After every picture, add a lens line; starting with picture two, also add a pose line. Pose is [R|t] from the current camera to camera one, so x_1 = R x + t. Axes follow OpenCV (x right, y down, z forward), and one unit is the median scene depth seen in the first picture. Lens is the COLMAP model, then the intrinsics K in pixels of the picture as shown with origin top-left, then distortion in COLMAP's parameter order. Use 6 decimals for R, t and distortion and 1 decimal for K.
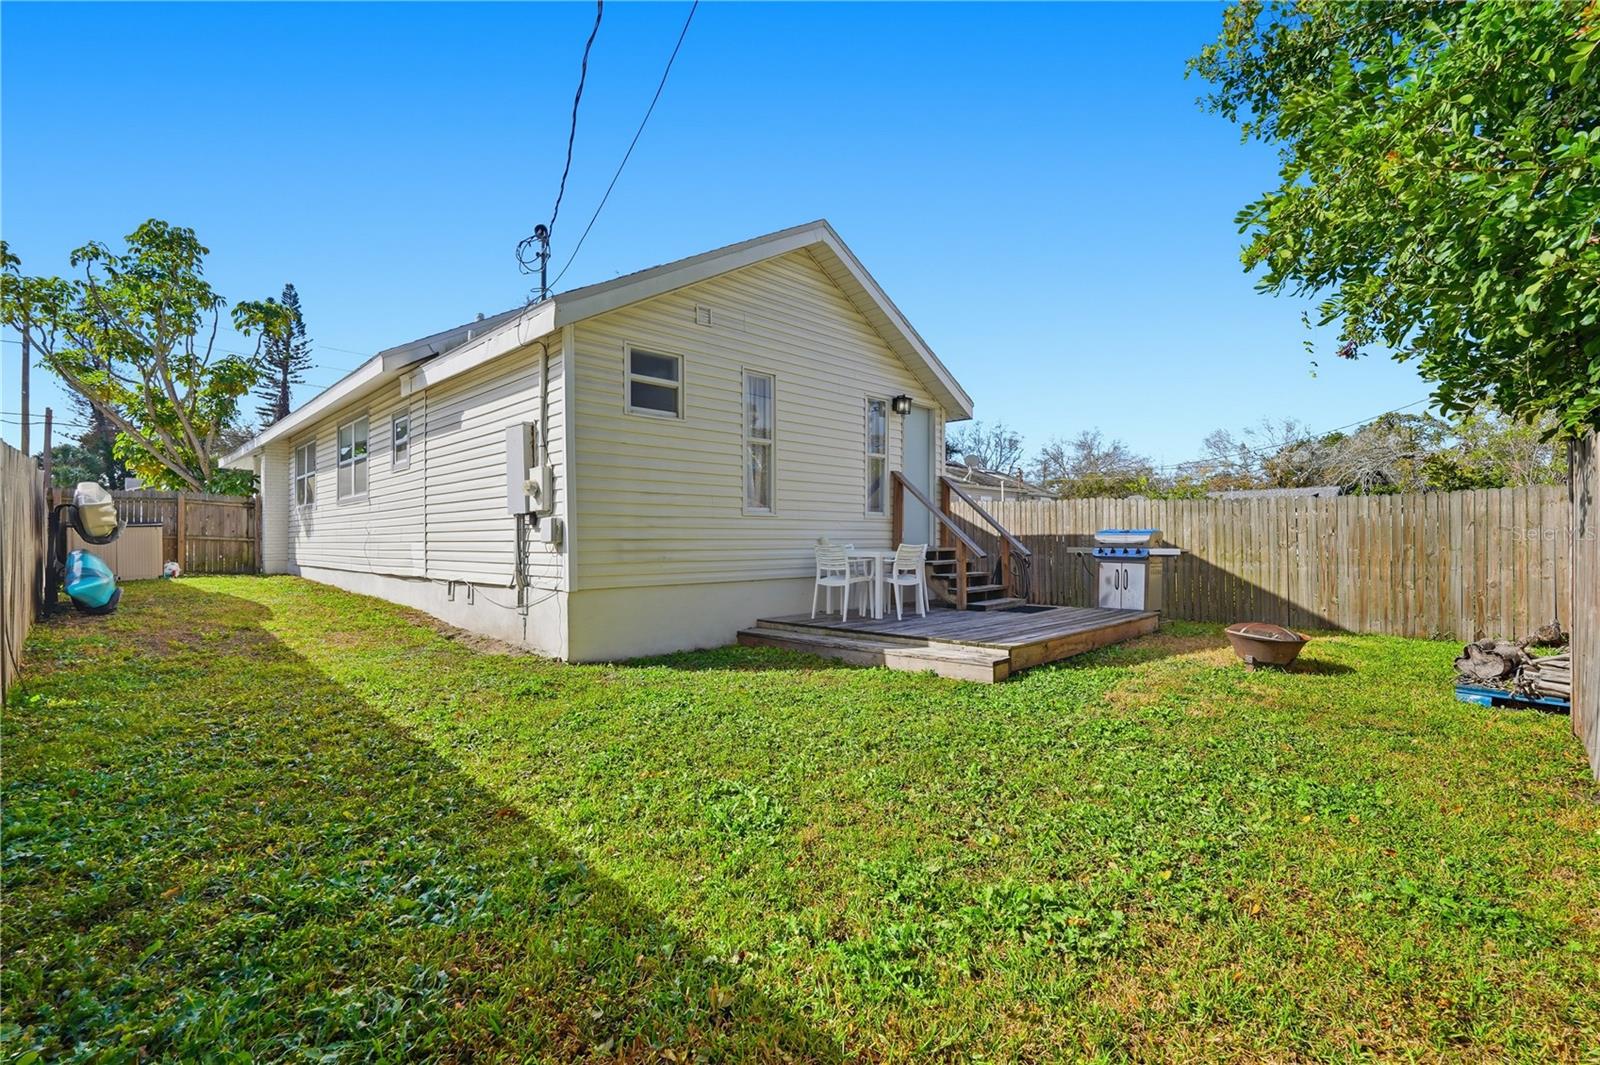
lens RADIAL K [[718.8, 0, 801.5], [0, 718.8, 532.8], [0, 0, 1]] dist [-0.011783, 0.005458]
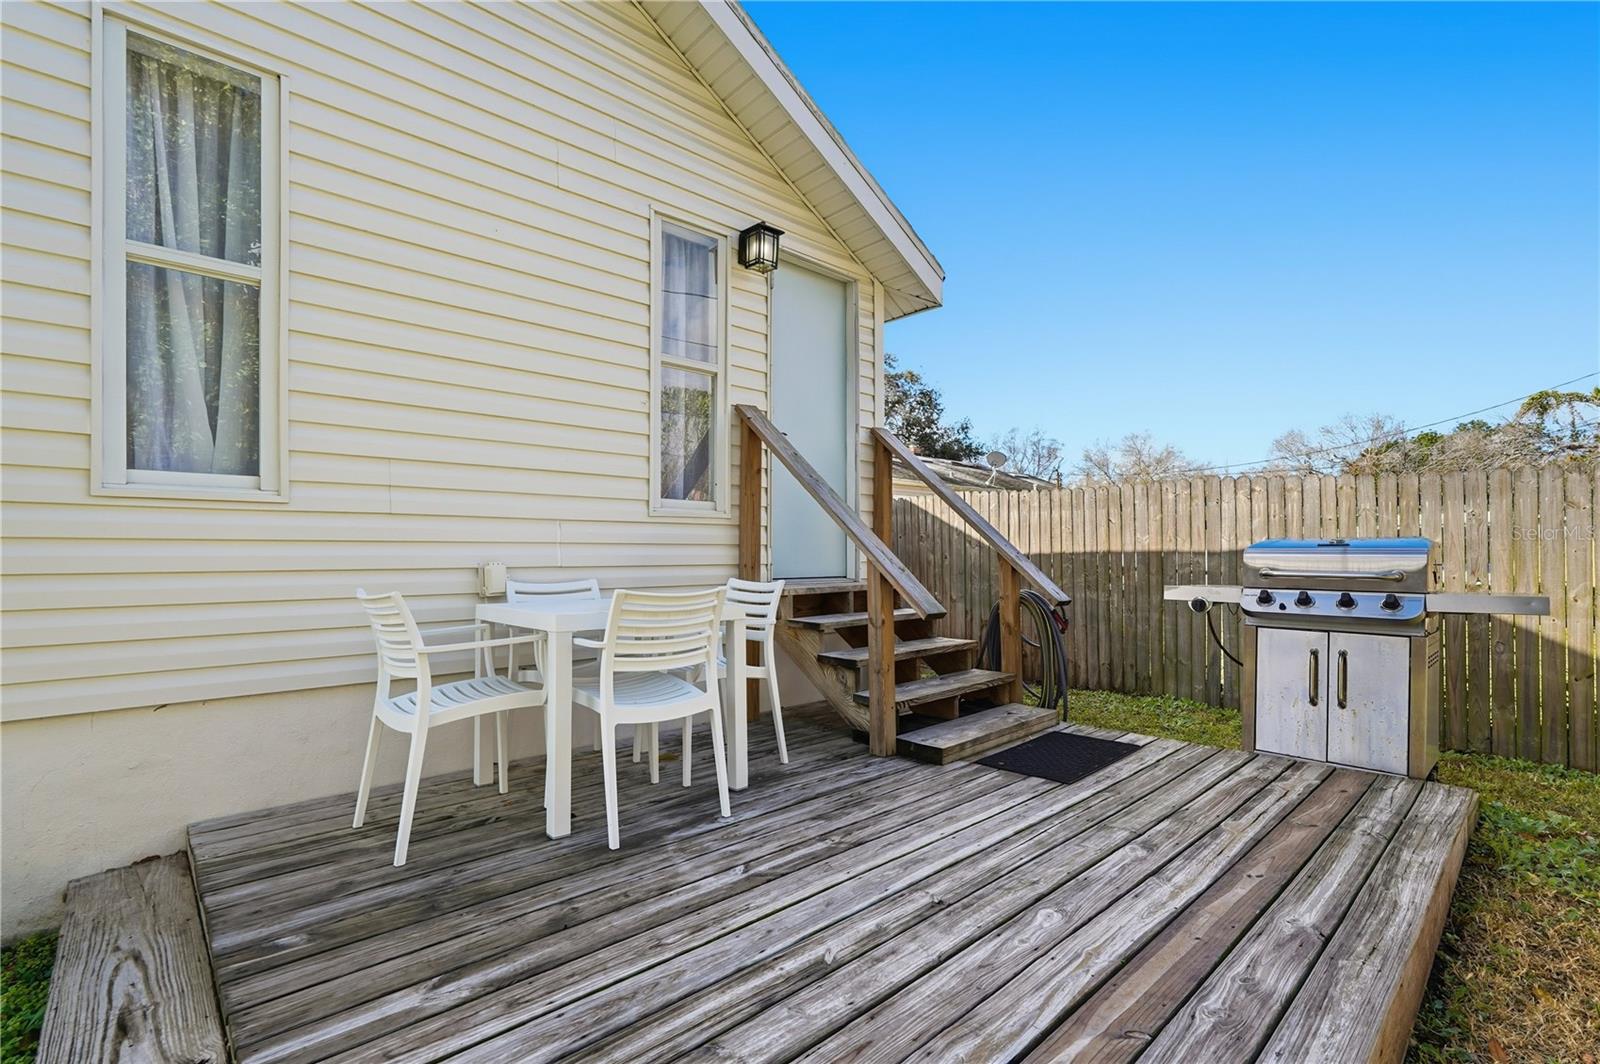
lens RADIAL K [[718.8, 0, 802.1], [0, 718.8, 558.3], [0, 0, 1]] dist [-0.011783, 0.005458]
pose [[0.998699, -0.004566, -0.050786, 0.185326], [0.005107, 0.999932, 0.010518, 0.000378], [0.050735, -0.010764, 0.998654, 0.575677]]
